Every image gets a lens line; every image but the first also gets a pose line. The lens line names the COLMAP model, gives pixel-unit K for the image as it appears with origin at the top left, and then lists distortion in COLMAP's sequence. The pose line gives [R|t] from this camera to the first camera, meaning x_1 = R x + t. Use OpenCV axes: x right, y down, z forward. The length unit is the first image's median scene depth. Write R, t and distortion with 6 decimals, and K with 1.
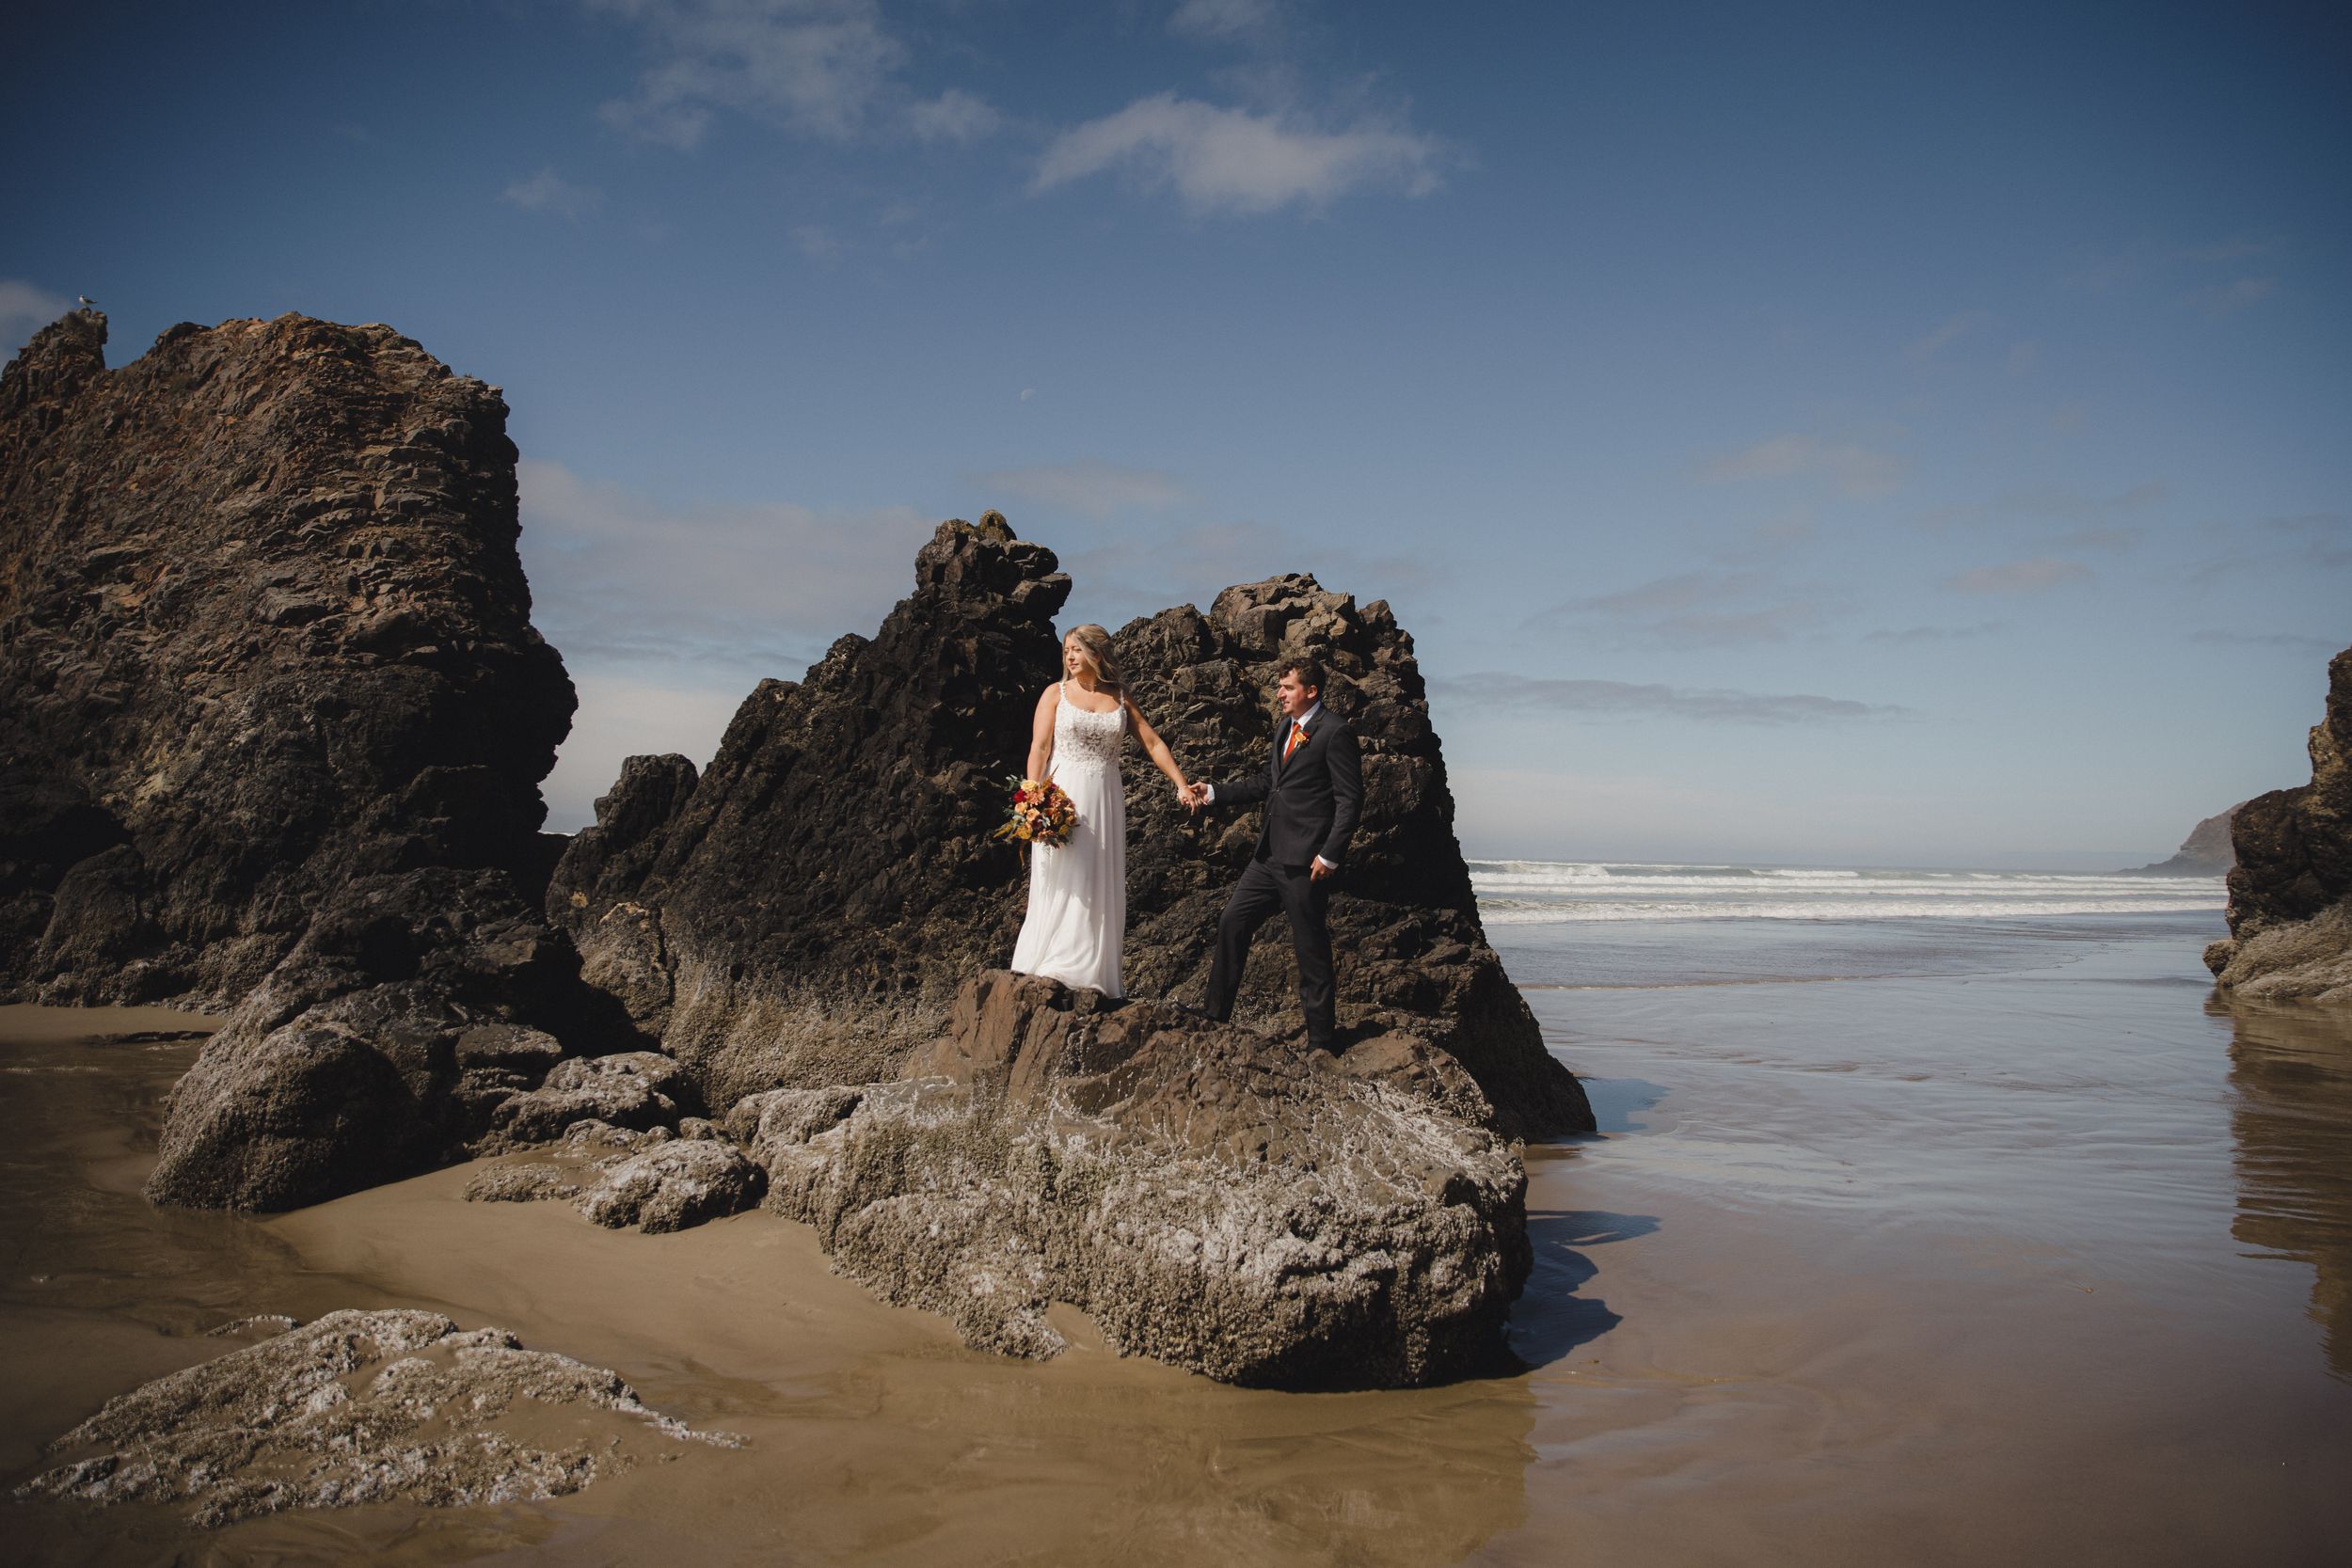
lens RADIAL K [[1737.6, 0, 1229.0], [0, 1737.6, 764.1], [0, 0, 1]] dist [-0.096626, 0.073271]
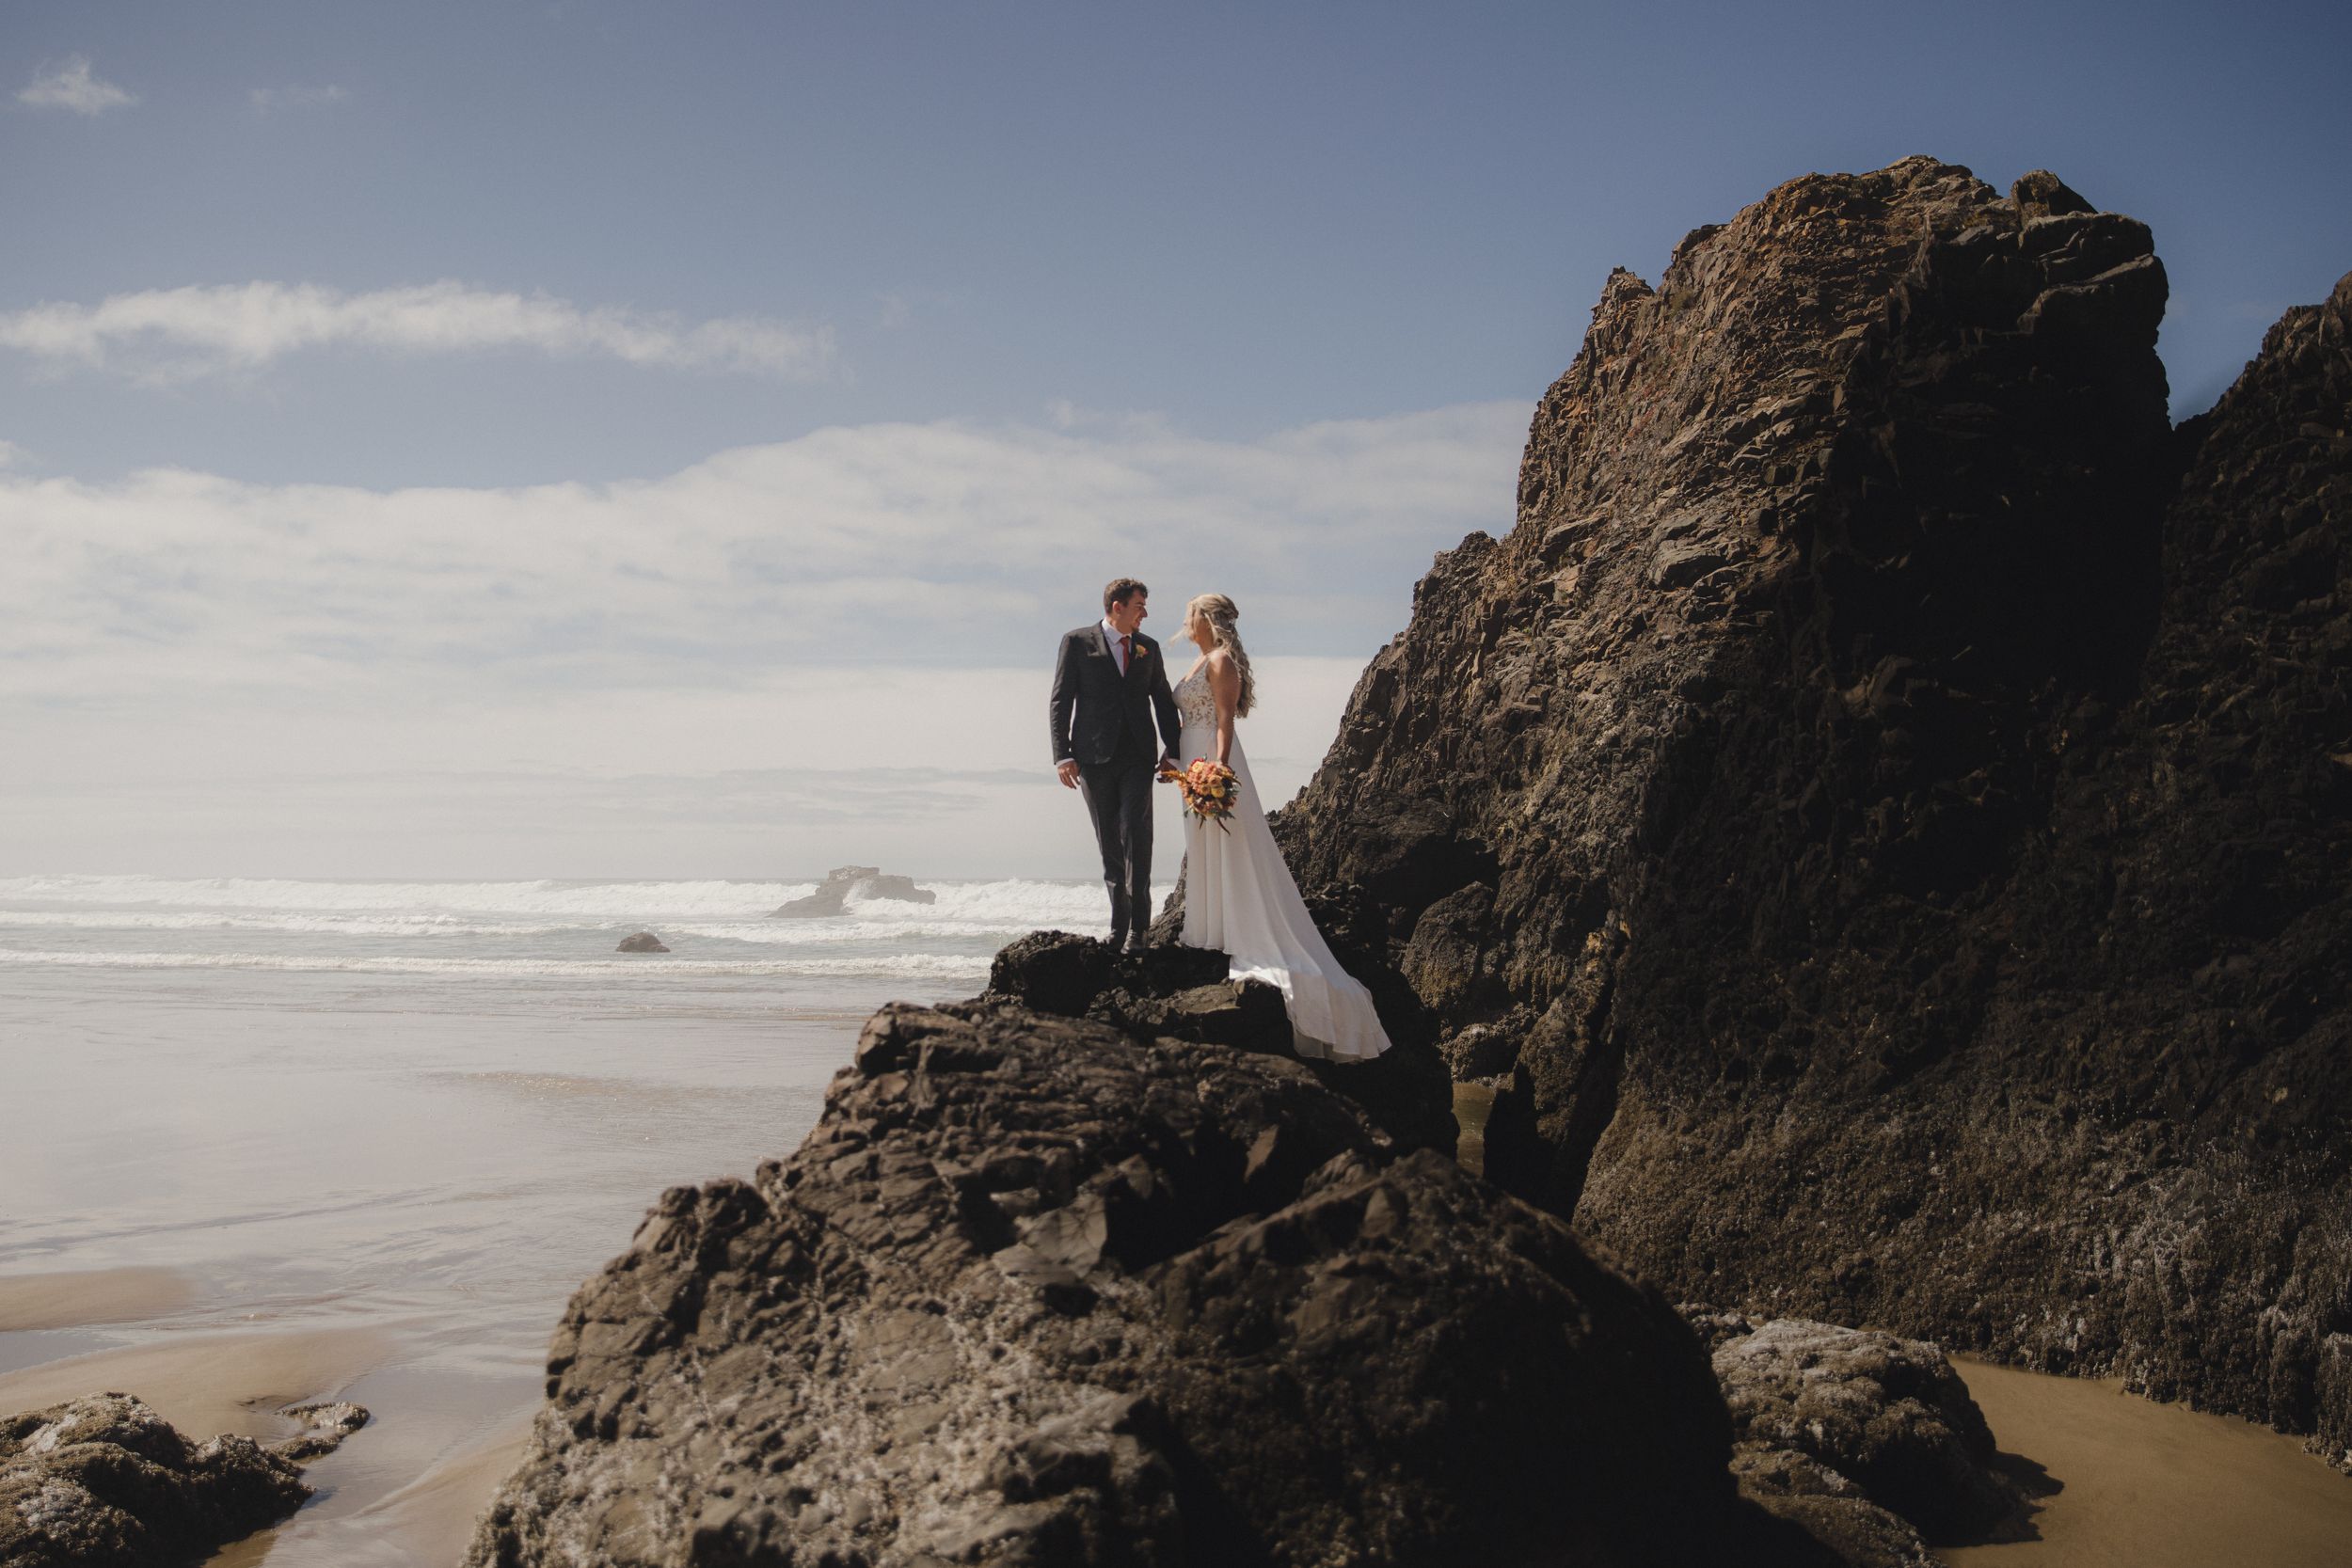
lens RADIAL K [[2307.8, 0, 978.8], [0, 2307.8, 769.6], [0, 0, 1]] dist [-0.006275, 0.000000]
pose [[0.503099, -0.066984, -0.861629, 0.174898], [0.058115, 0.997357, -0.043603, 0.026847], [0.862273, -0.028137, 0.505662, 0.224316]]
